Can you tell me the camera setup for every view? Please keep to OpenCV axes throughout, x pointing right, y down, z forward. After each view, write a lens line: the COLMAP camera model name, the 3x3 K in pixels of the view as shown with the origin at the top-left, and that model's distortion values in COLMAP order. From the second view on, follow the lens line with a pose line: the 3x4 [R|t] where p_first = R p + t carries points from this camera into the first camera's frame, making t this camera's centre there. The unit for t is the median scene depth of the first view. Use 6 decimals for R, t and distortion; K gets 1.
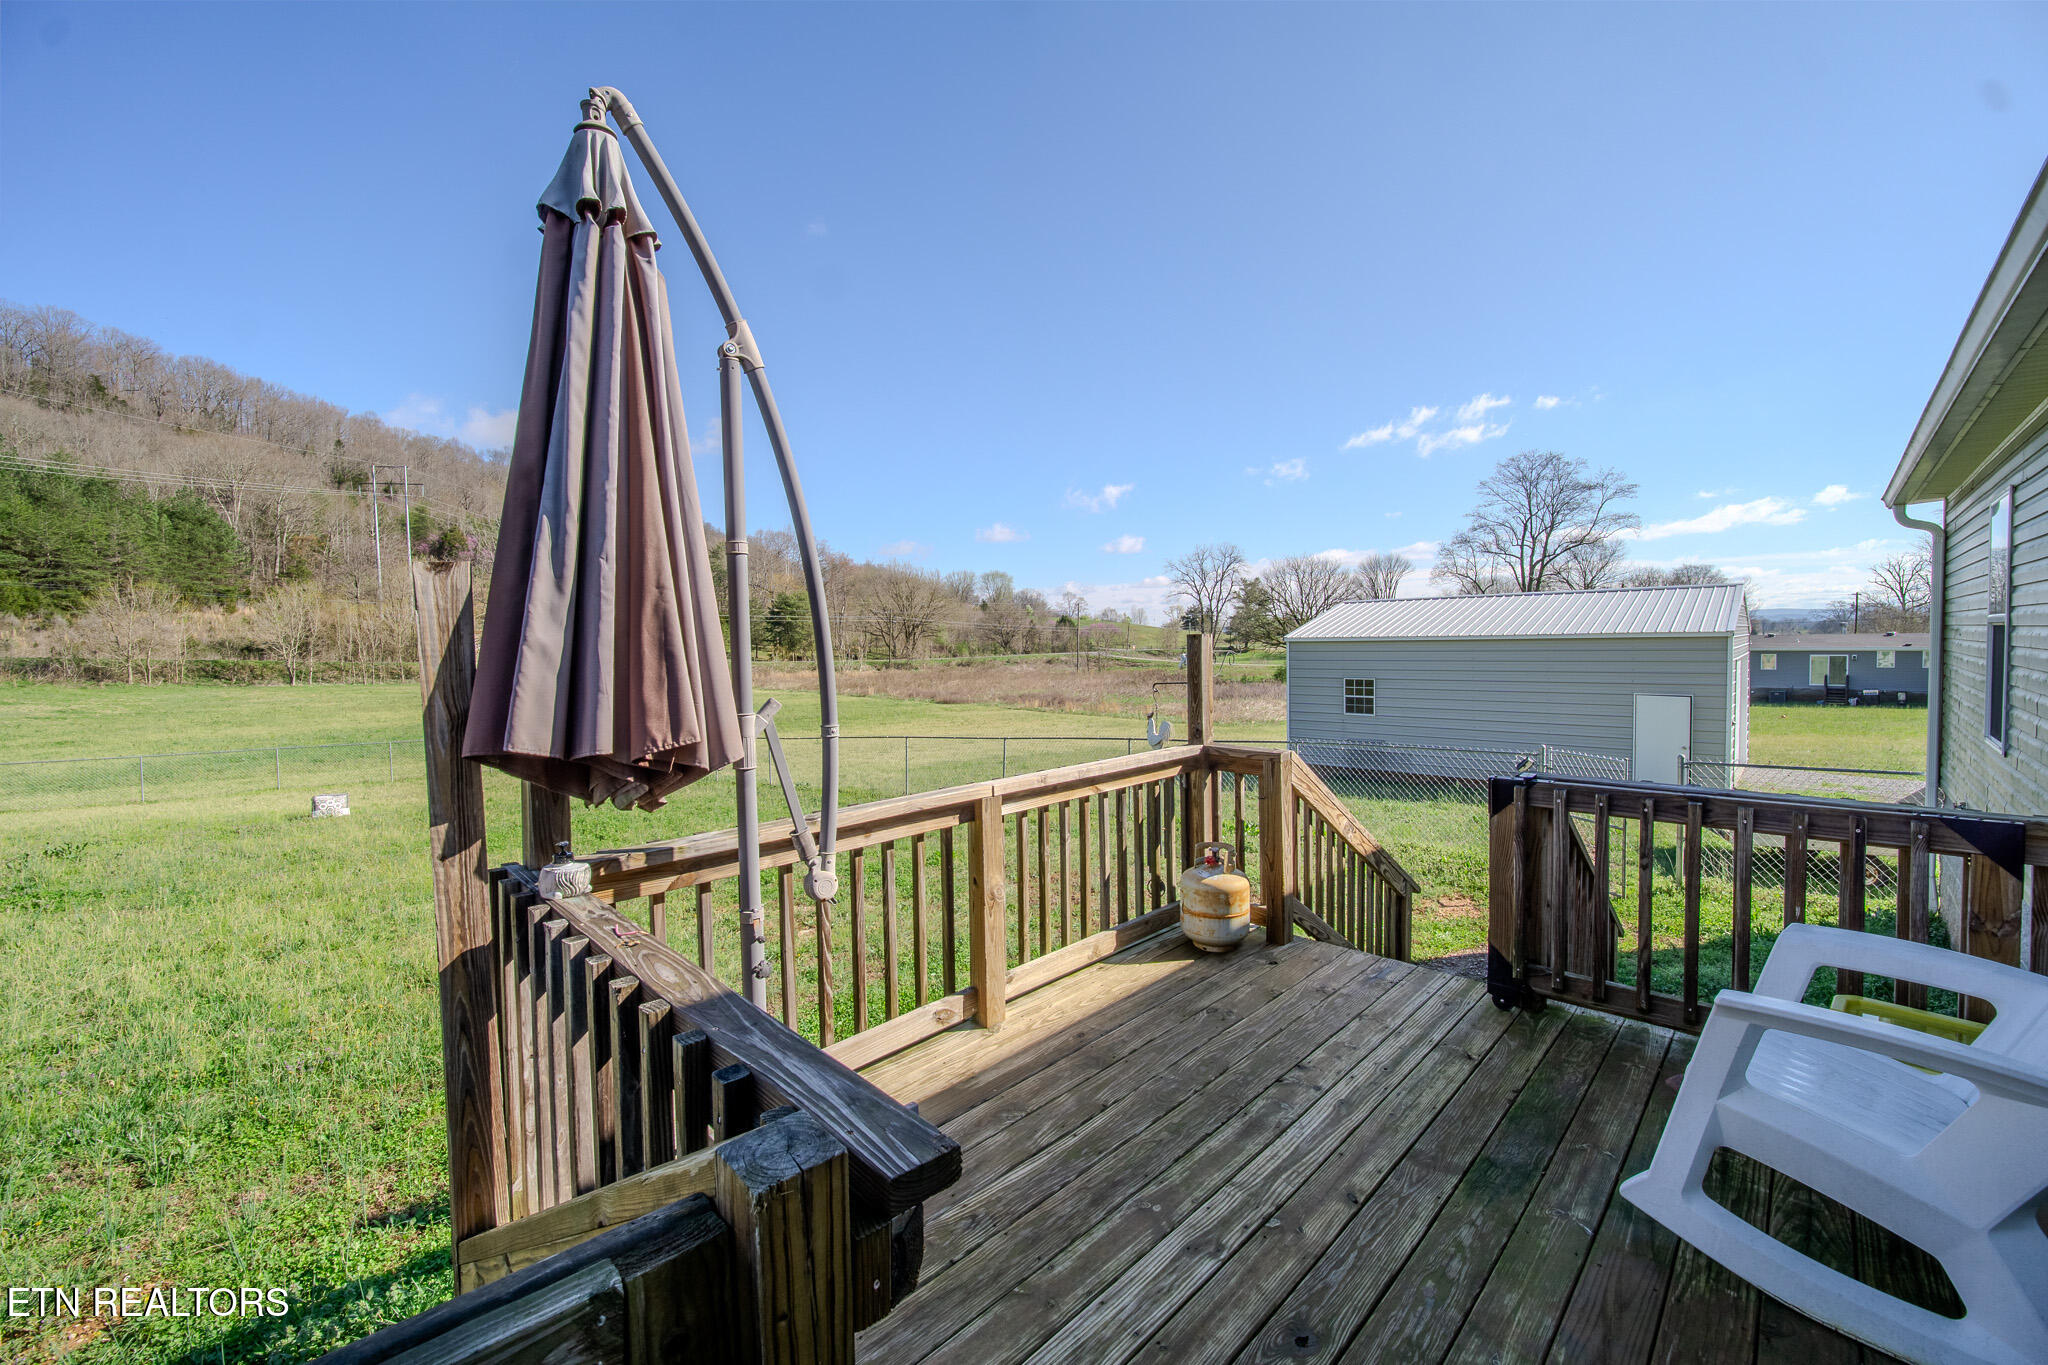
lens RADIAL K [[819.7, 0, 1022.2], [0, 819.7, 668.0], [0, 0, 1]] dist [-0.020193, 0.004973]
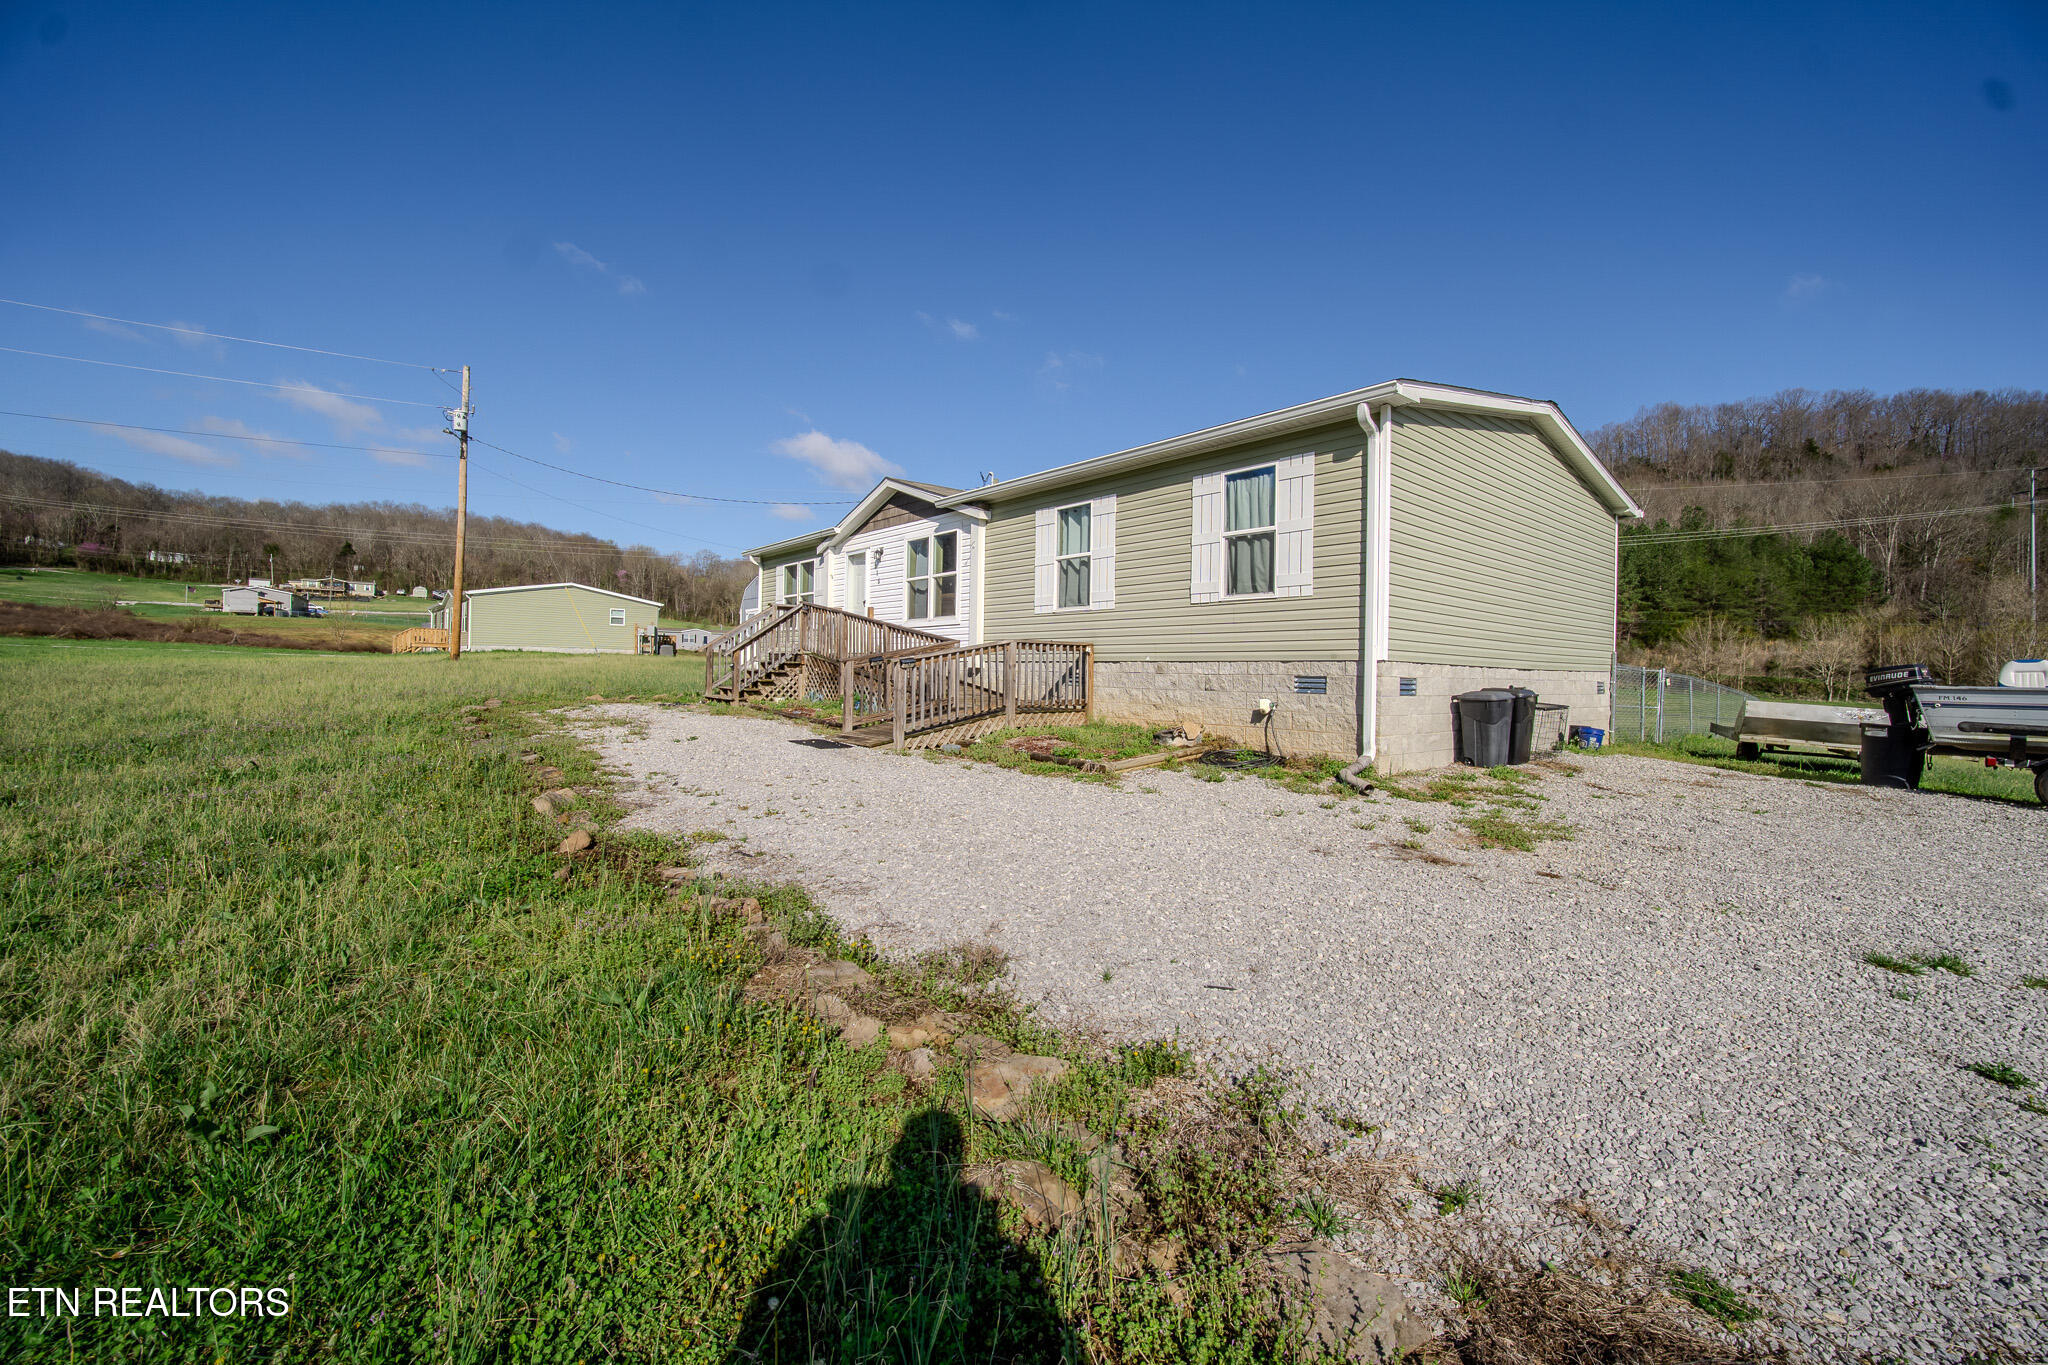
lens RADIAL K [[819.7, 0, 1033.5], [0, 819.7, 668.5], [0, 0, 1]] dist [-0.020193, 0.004973]
pose [[-0.074475, 0.010722, -0.997165, 0.158858], [-0.051594, 0.998562, 0.014590, 0.009152], [0.995887, 0.052534, -0.073814, -0.009884]]
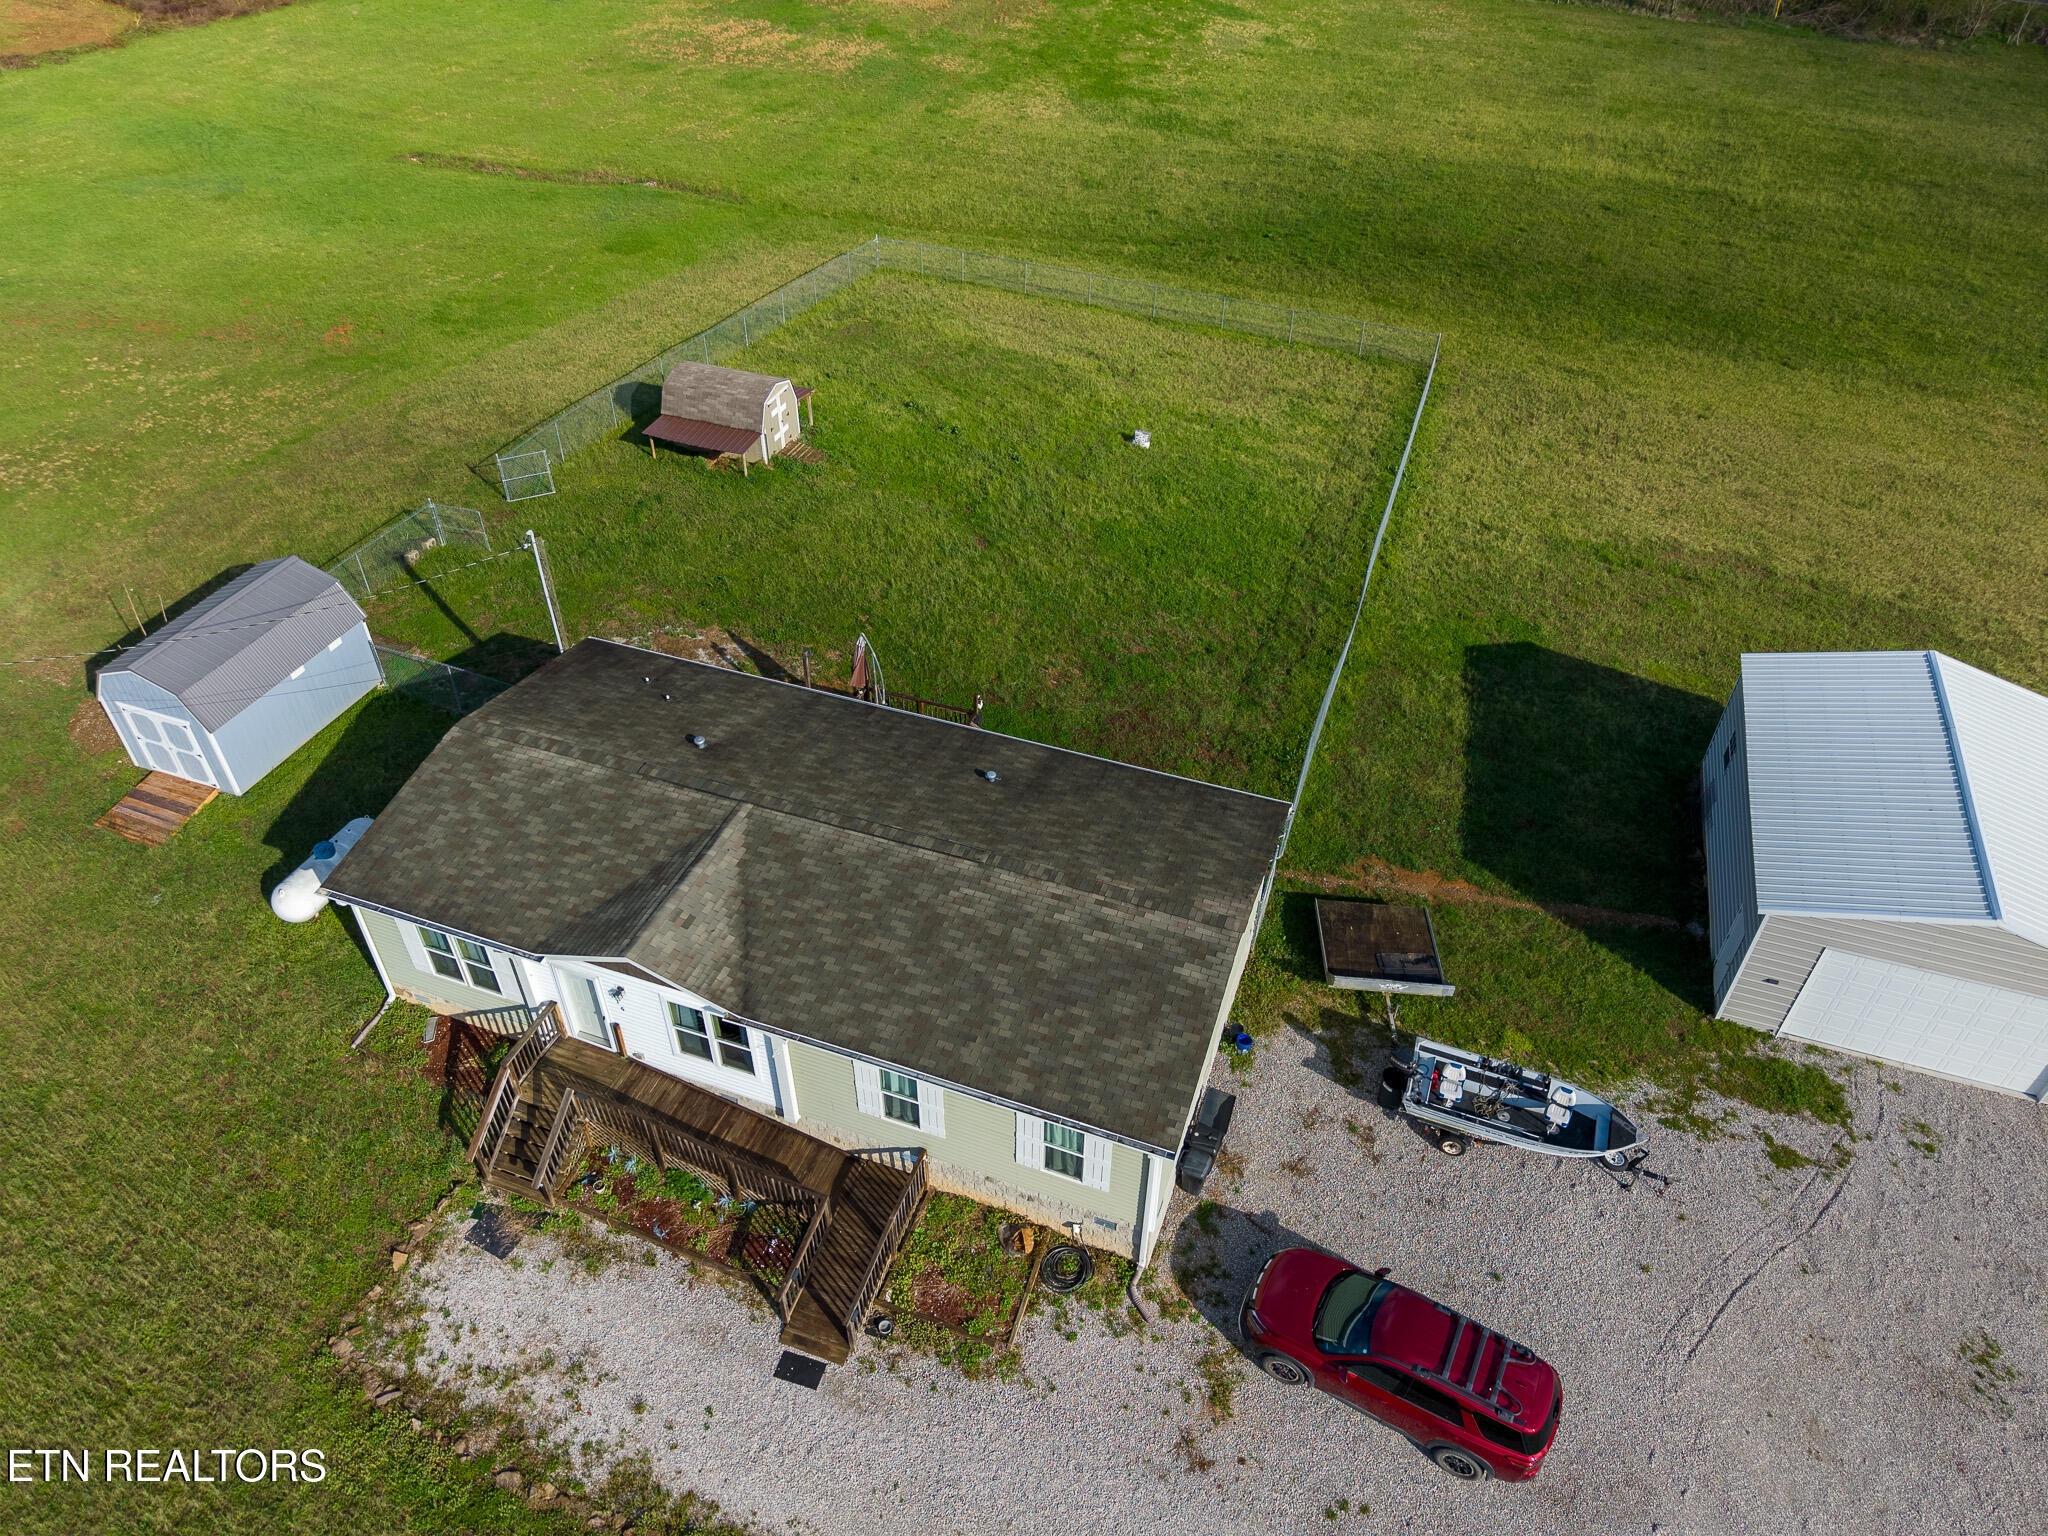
lens RADIAL K [[1366.7, 0, 1018.4], [0, 1366.7, 764.4], [0, 0, 1]] dist [0.019698, -0.017915]
pose [[0.414999, 0.600606, -0.683409, 0.170217], [-0.044686, 0.763695, 0.644028, -0.138264], [0.908724, -0.236732, 0.343772, -0.046526]]
